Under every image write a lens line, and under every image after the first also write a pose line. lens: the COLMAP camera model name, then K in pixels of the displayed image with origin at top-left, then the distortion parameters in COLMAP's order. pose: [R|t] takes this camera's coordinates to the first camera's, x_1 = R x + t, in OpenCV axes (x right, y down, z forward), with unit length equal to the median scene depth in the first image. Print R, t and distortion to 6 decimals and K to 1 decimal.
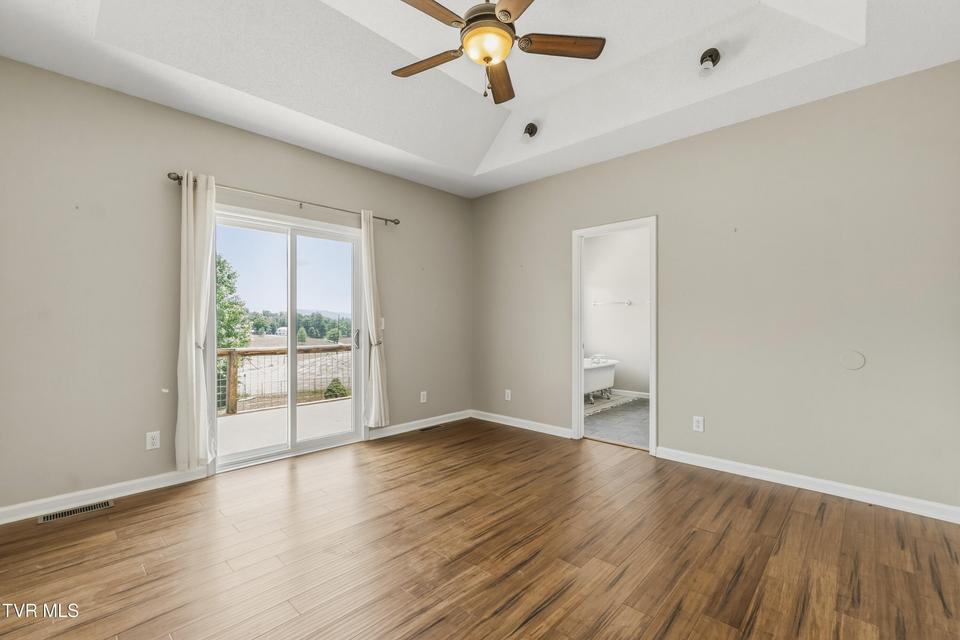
lens RADIAL K [[415.7, 0, 472.3], [0, 415.7, 320.7], [0, 0, 1]] dist [-0.004569, 0.001056]
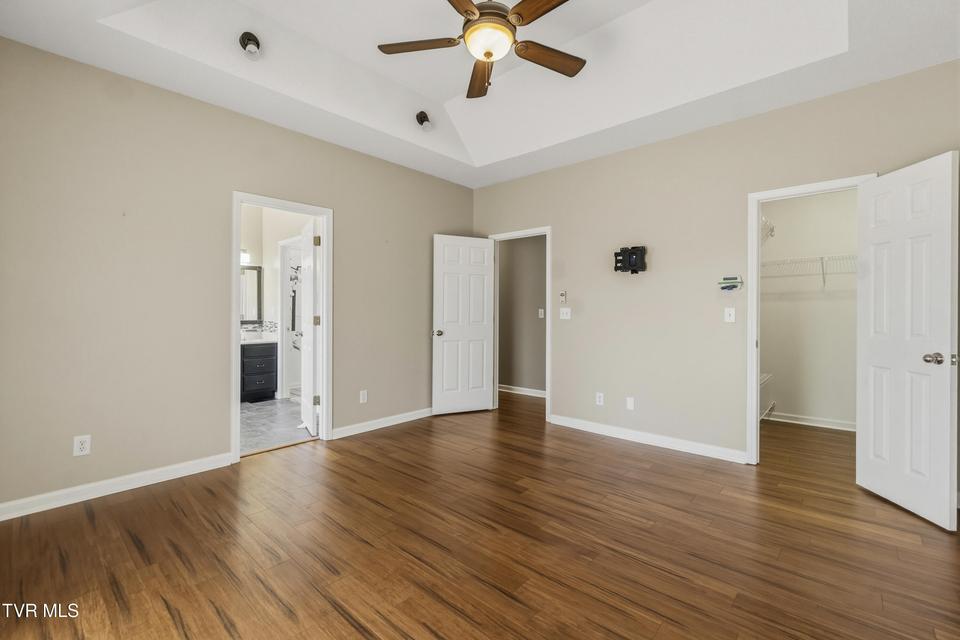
lens RADIAL K [[415.7, 0, 473.5], [0, 415.7, 318.2], [0, 0, 1]] dist [-0.004569, 0.001056]
pose [[-0.012282, -0.018019, 0.999762, -0.593219], [0.000339, 0.999837, 0.018024, 0.003035], [-0.999925, 0.000560, -0.012274, 0.644733]]
